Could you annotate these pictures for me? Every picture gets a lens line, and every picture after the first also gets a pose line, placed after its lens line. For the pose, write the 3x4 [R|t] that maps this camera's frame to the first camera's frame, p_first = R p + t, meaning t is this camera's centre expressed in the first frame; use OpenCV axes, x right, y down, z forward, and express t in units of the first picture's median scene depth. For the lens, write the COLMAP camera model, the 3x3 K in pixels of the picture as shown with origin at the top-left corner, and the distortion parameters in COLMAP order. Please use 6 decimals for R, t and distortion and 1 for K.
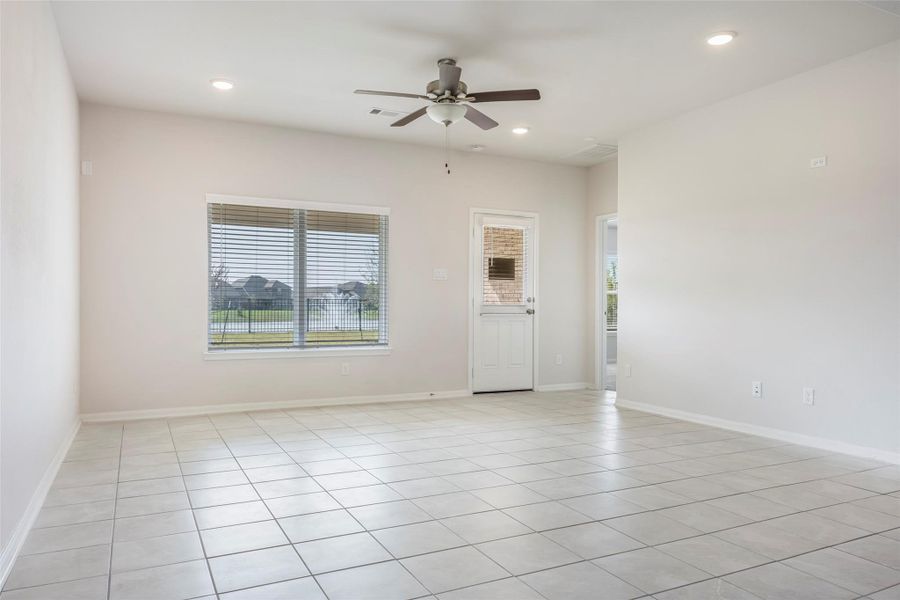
lens RADIAL K [[607.3, 0, 450.0], [0, 607.3, 300.0], [0, 0, 1]] dist [-0.006206, -0.002744]
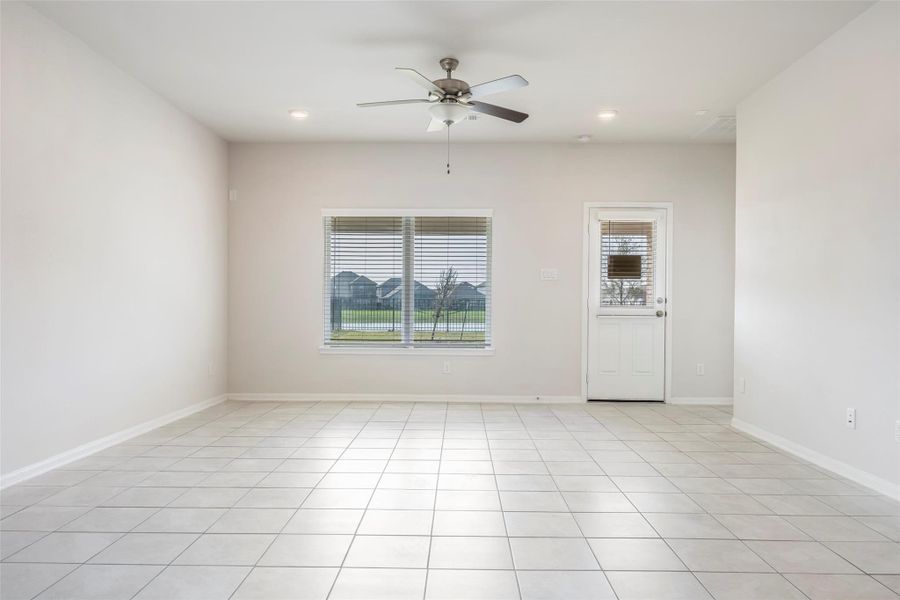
lens RADIAL K [[607.3, 0, 450.0], [0, 607.3, 300.0], [0, 0, 1]] dist [-0.006206, -0.002744]
pose [[0.894267, -0.003197, -0.447523, 0.286609], [0.002041, 0.999993, -0.003064, 0.001265], [0.447530, 0.001827, 0.894267, 0.072785]]
